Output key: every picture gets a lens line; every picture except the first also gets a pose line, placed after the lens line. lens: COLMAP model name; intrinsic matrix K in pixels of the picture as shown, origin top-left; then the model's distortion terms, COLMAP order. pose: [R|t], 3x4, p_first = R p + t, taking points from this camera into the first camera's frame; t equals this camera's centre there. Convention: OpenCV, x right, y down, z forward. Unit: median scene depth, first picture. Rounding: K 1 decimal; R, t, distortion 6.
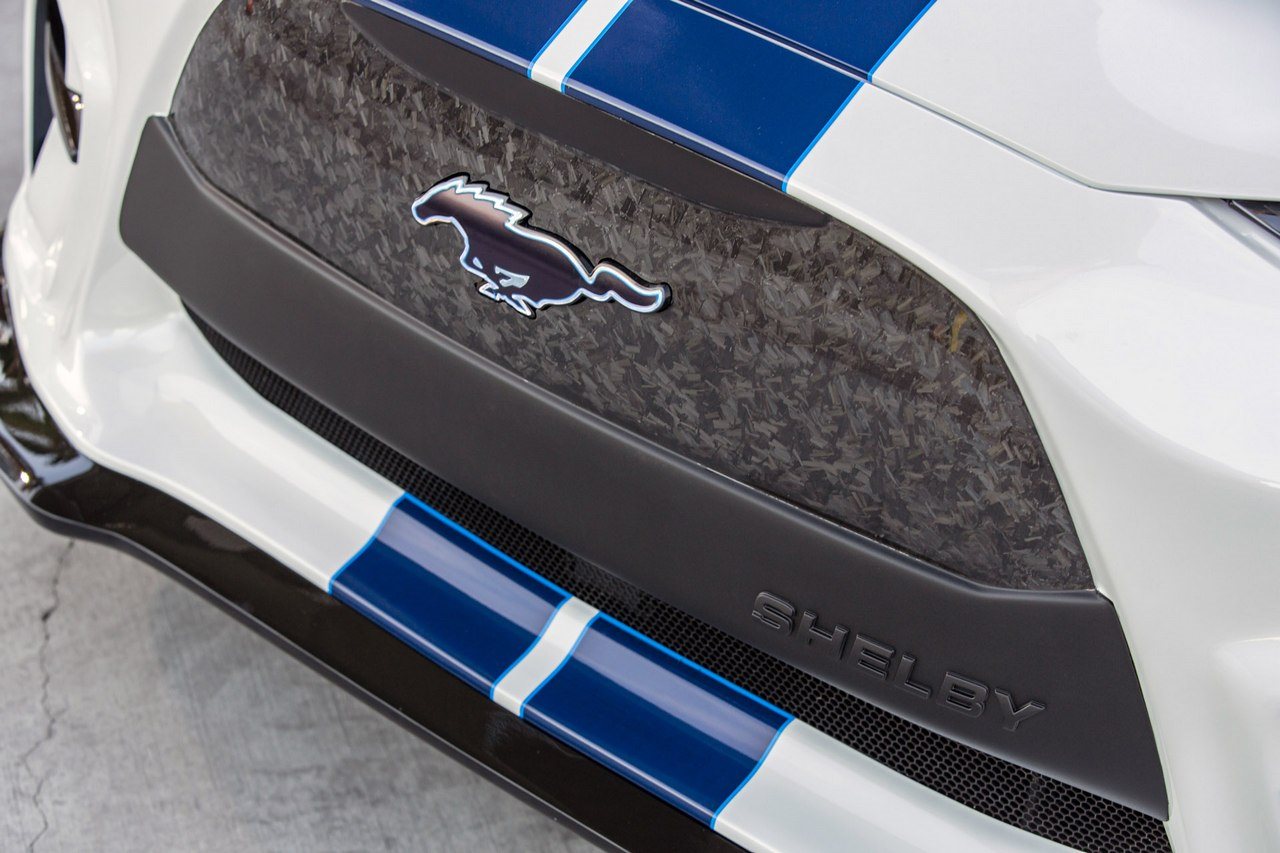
lens RADIAL K [[2697.5, 0, 640.0], [0, 2697.5, 426.5], [0, 0, 1]] dist [-0.290404, -0.094783]
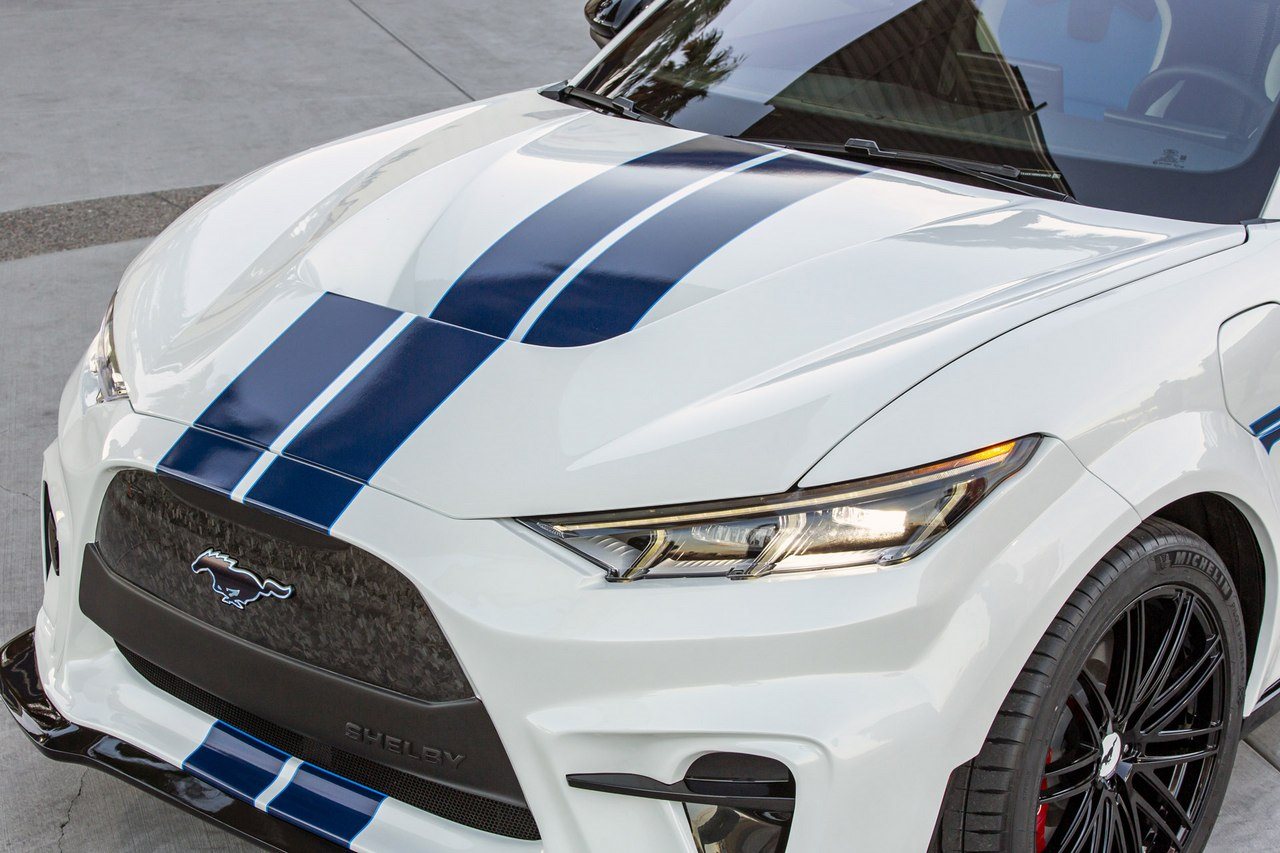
lens RADIAL K [[2697.5, 0, 640.0], [0, 2697.5, 426.5], [0, 0, 1]] dist [-0.290404, -0.094783]
pose [[0.994396, -0.087918, -0.058705, 0.418625], [0.073211, 0.973304, -0.217530, 0.309766], [0.076263, 0.212013, 0.974287, -1.119532]]
